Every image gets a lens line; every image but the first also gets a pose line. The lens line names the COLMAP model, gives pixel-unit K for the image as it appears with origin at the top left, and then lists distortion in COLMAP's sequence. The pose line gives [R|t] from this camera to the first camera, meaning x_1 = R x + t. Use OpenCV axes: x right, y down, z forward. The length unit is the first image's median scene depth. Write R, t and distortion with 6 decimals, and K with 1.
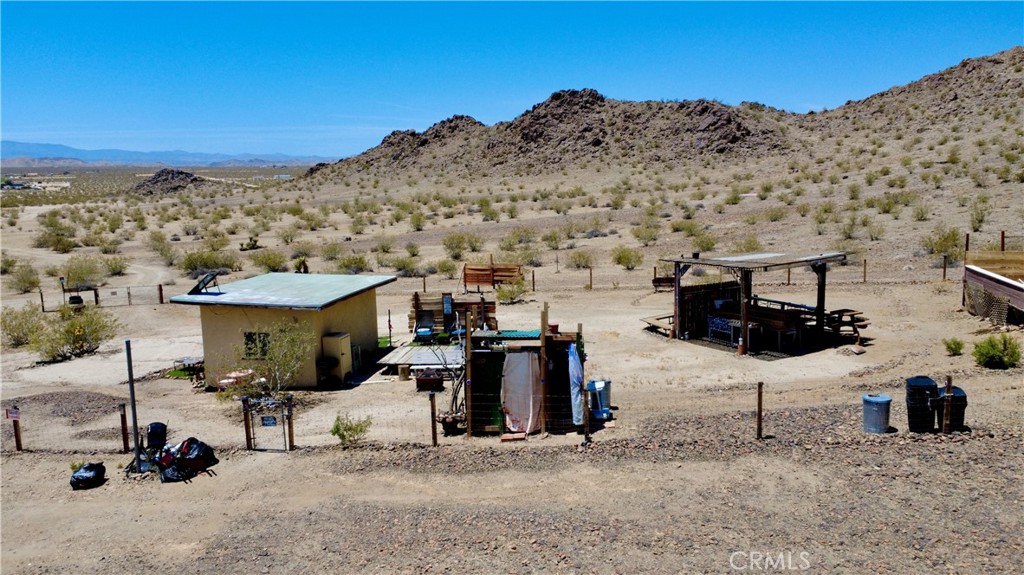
lens RADIAL K [[770.0, 0, 509.4], [0, 770.0, 284.2], [0, 0, 1]] dist [0.003501, -0.005482]
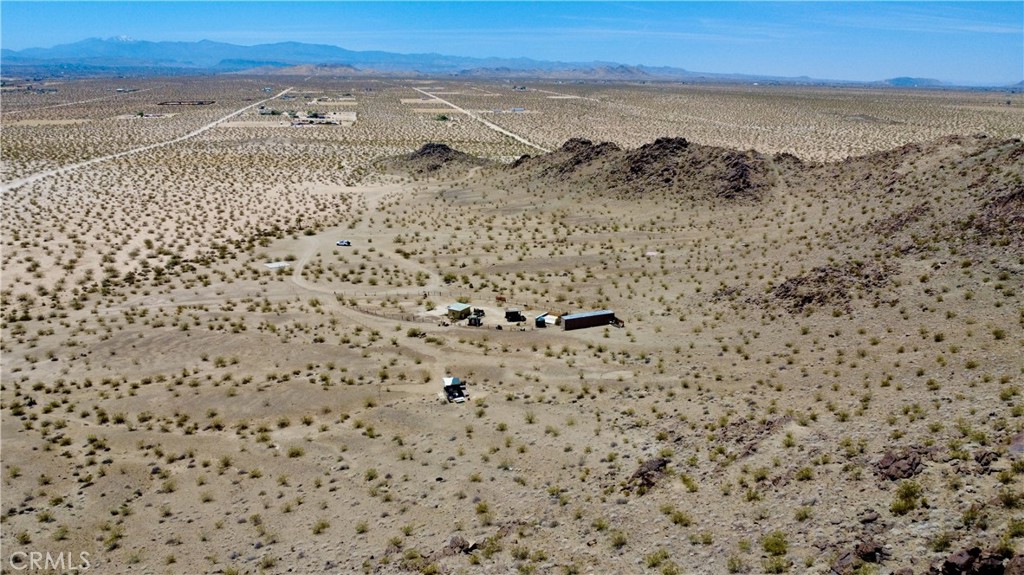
lens RADIAL K [[770.0, 0, 514.9], [0, 770.0, 287.5], [0, 0, 1]] dist [0.003501, -0.005482]
pose [[0.955217, 0.103861, -0.277079, 0.279213], [-0.069772, 0.989030, 0.130196, -0.143259], [0.287562, -0.105033, 0.951985, -0.726956]]
